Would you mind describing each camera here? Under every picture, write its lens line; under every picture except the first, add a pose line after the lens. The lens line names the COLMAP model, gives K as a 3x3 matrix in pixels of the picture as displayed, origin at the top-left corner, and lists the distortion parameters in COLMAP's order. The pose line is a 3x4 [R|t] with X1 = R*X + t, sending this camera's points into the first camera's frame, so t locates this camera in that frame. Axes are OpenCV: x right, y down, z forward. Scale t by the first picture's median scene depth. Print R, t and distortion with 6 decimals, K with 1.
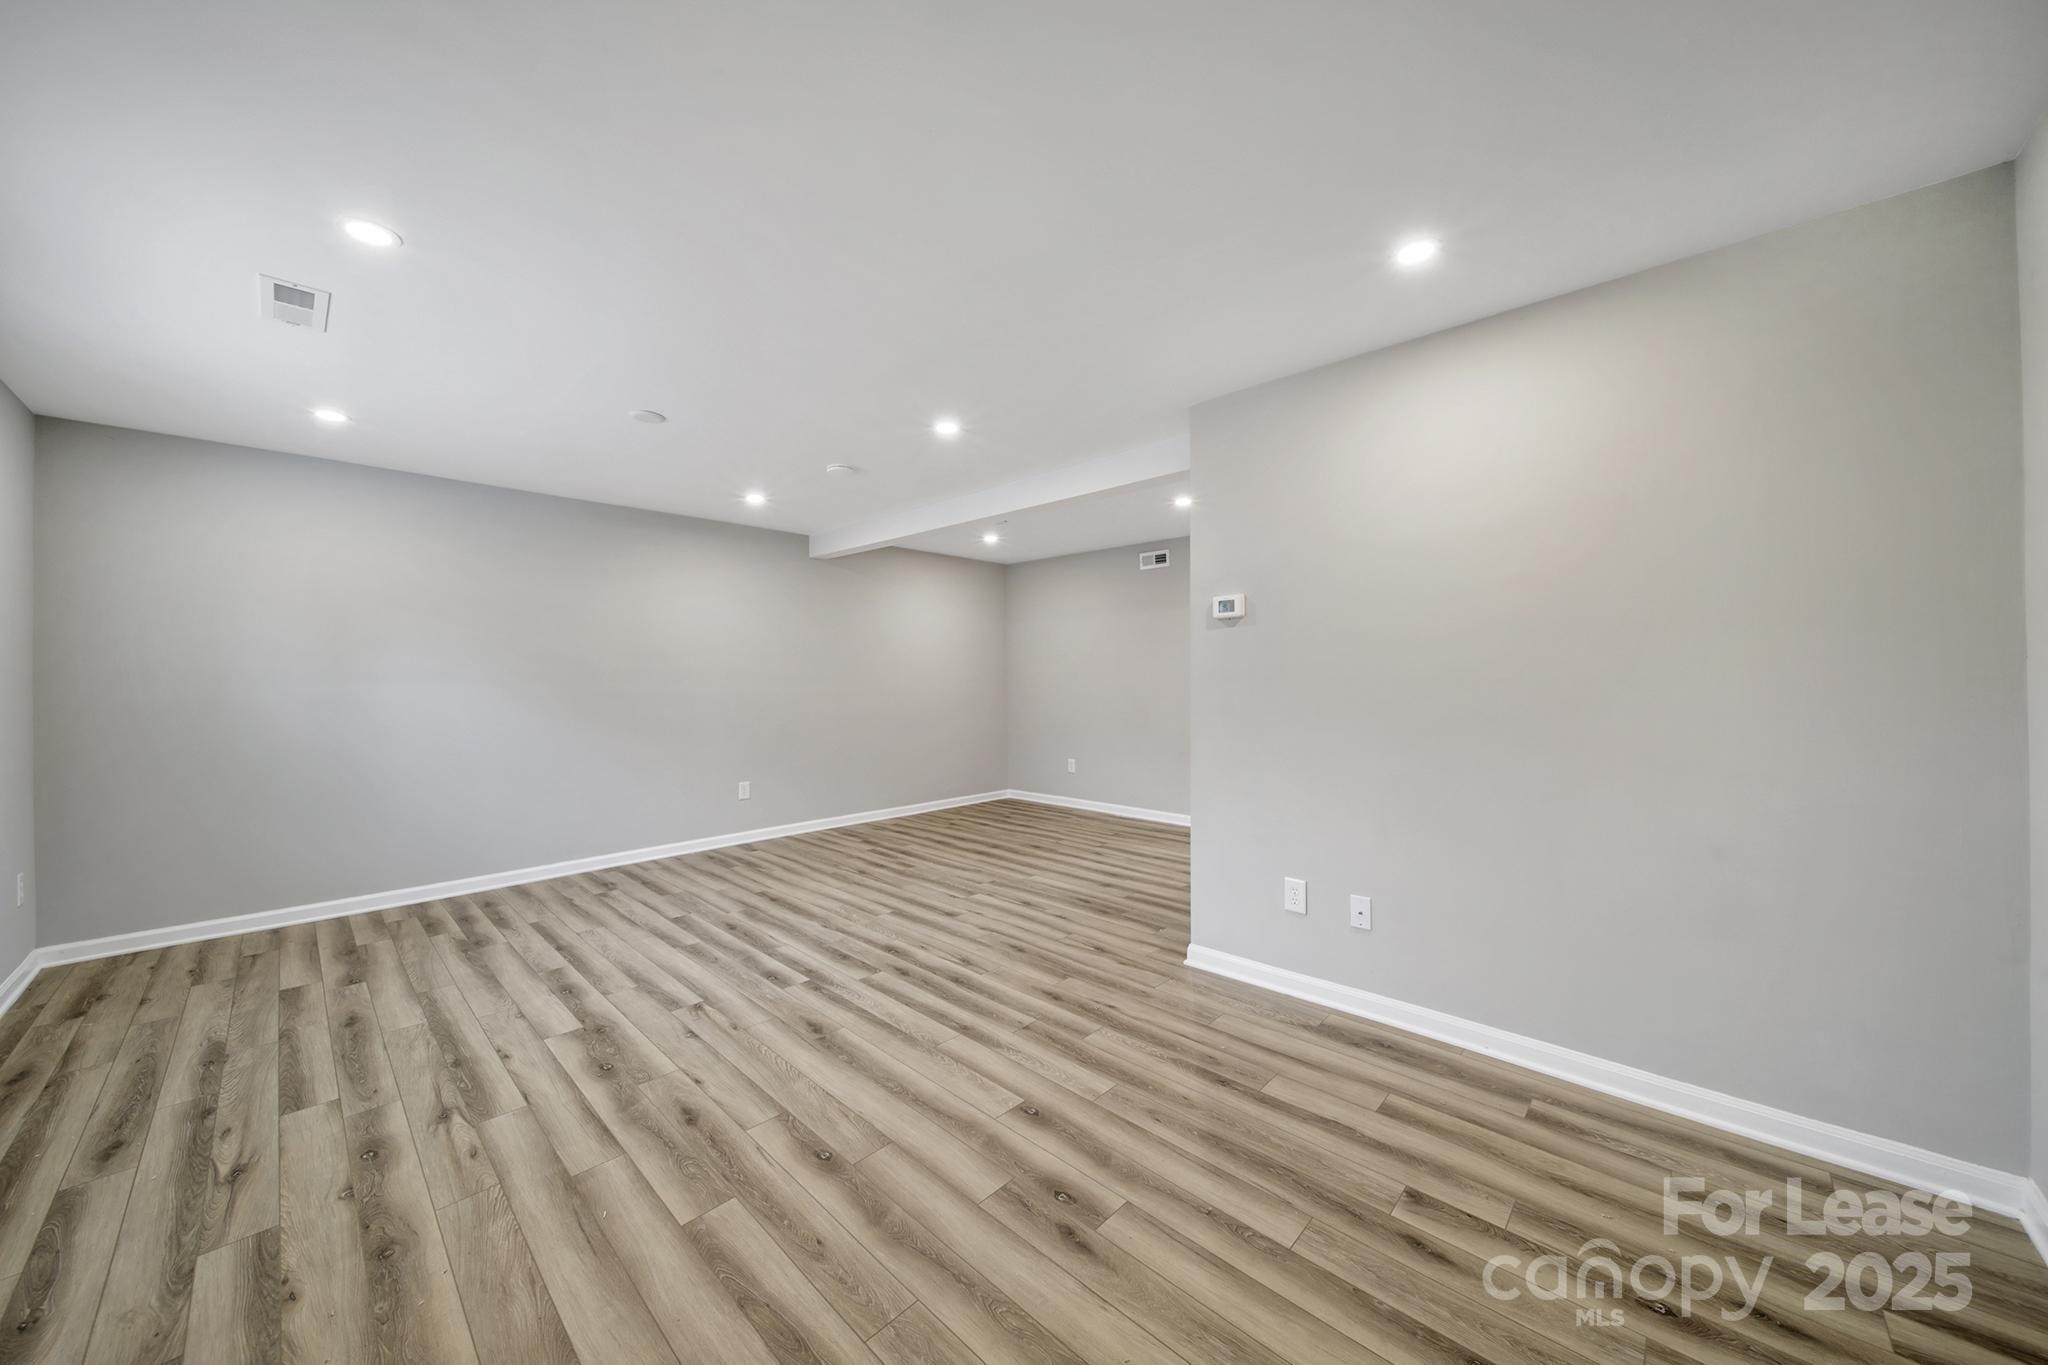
lens RADIAL K [[727.0, 0, 1030.0], [0, 727.0, 679.9], [0, 0, 1]] dist [0.001695, -0.000016]
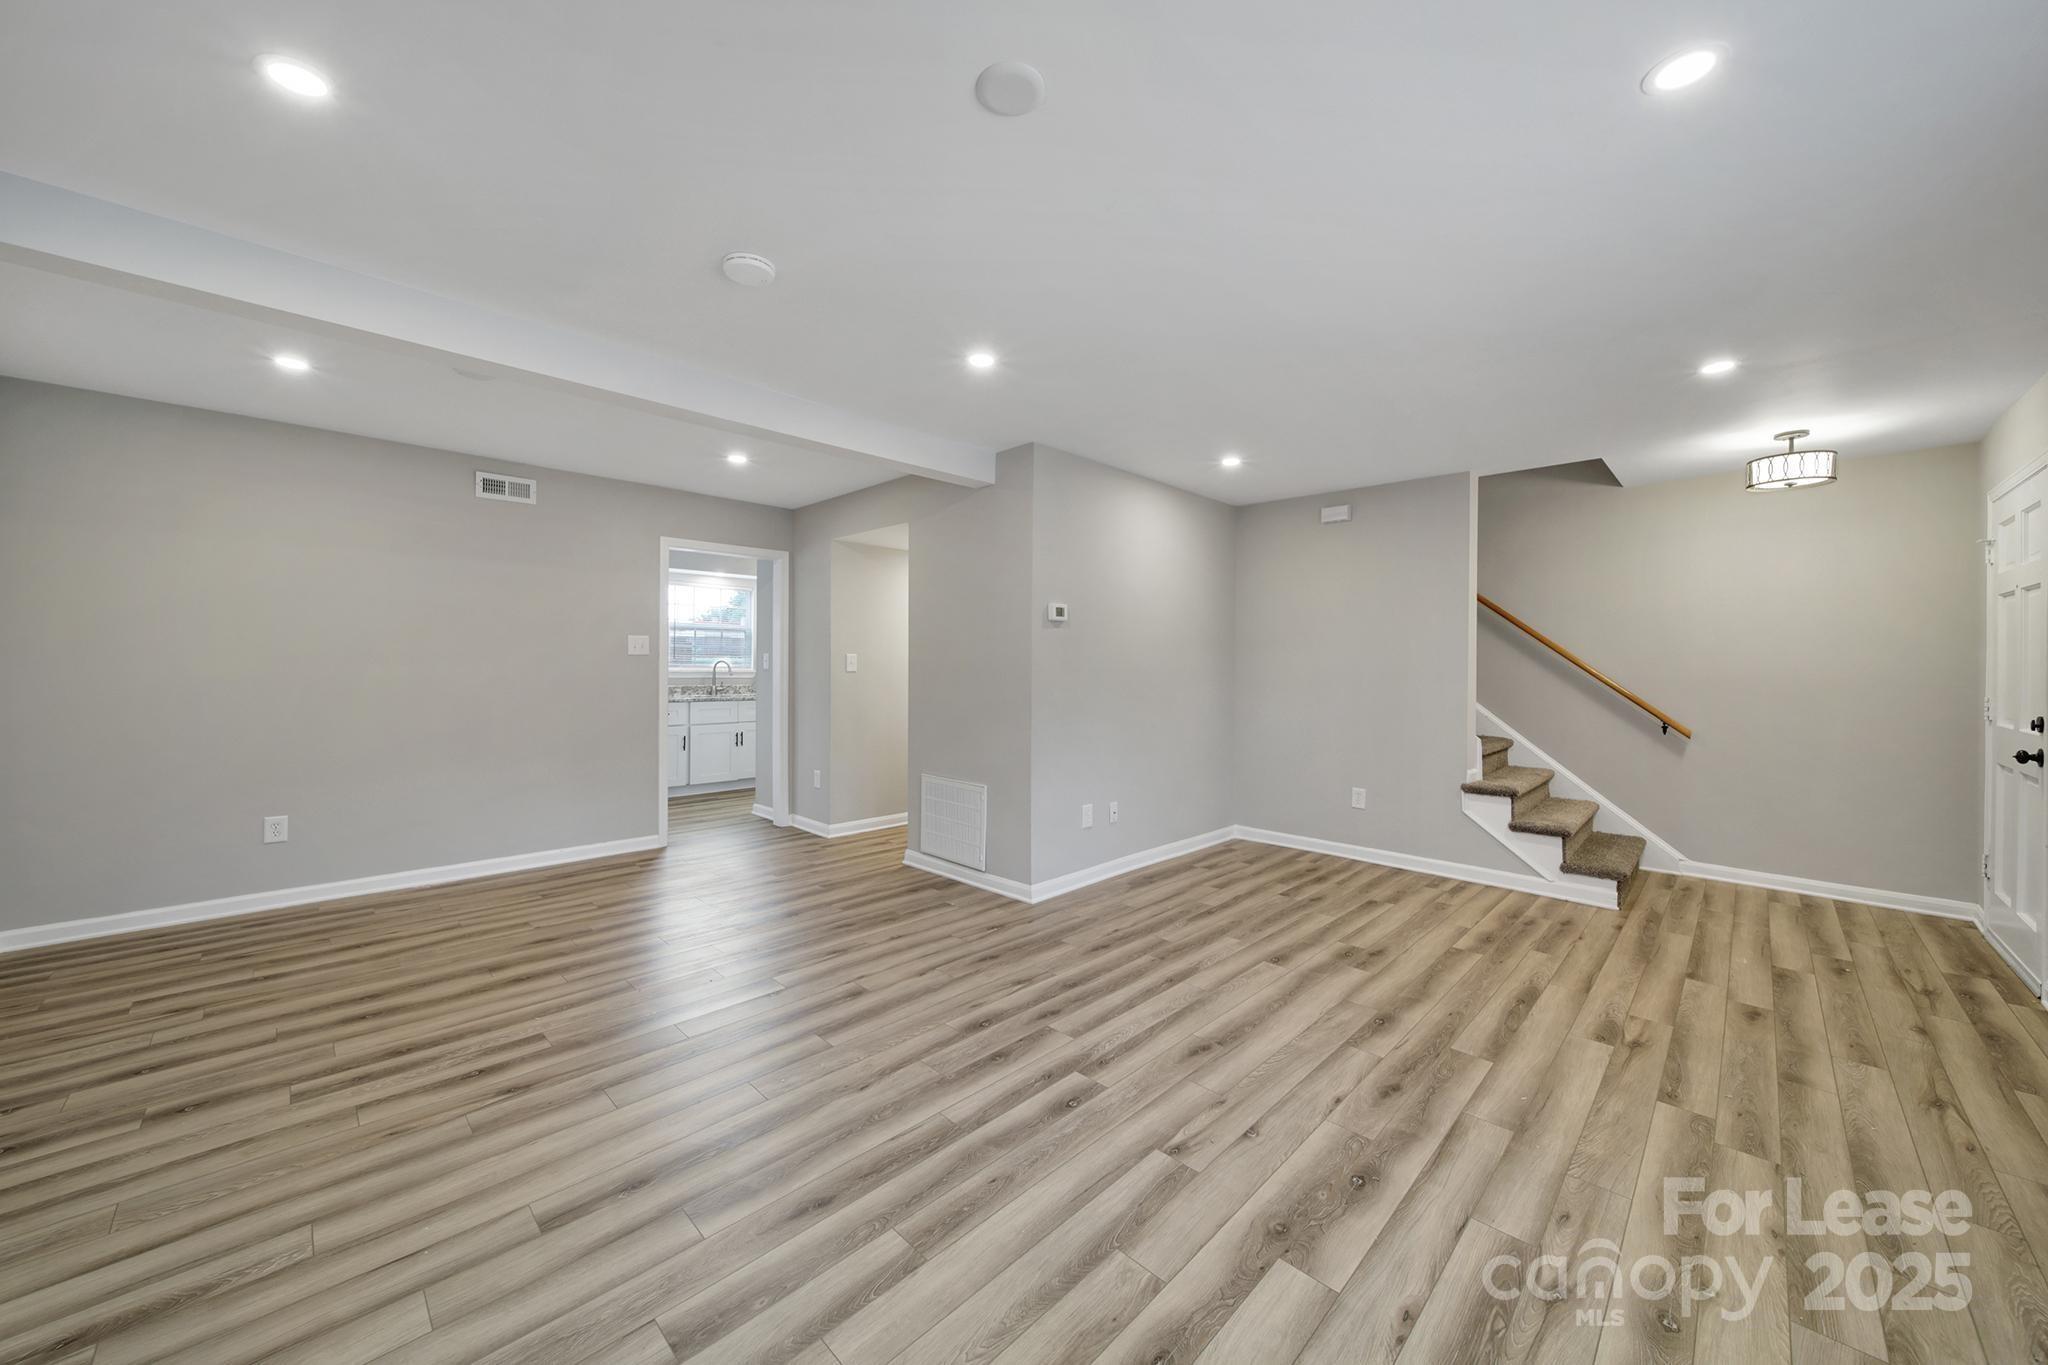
lens RADIAL K [[727.0, 0, 1029.9], [0, 727.0, 678.5], [0, 0, 1]] dist [0.001695, -0.000016]
pose [[0.016117, -0.011537, 0.999804, -1.257679], [-0.006069, 0.999914, 0.011636, 0.002677], [-0.999852, -0.006255, 0.016046, 1.252649]]
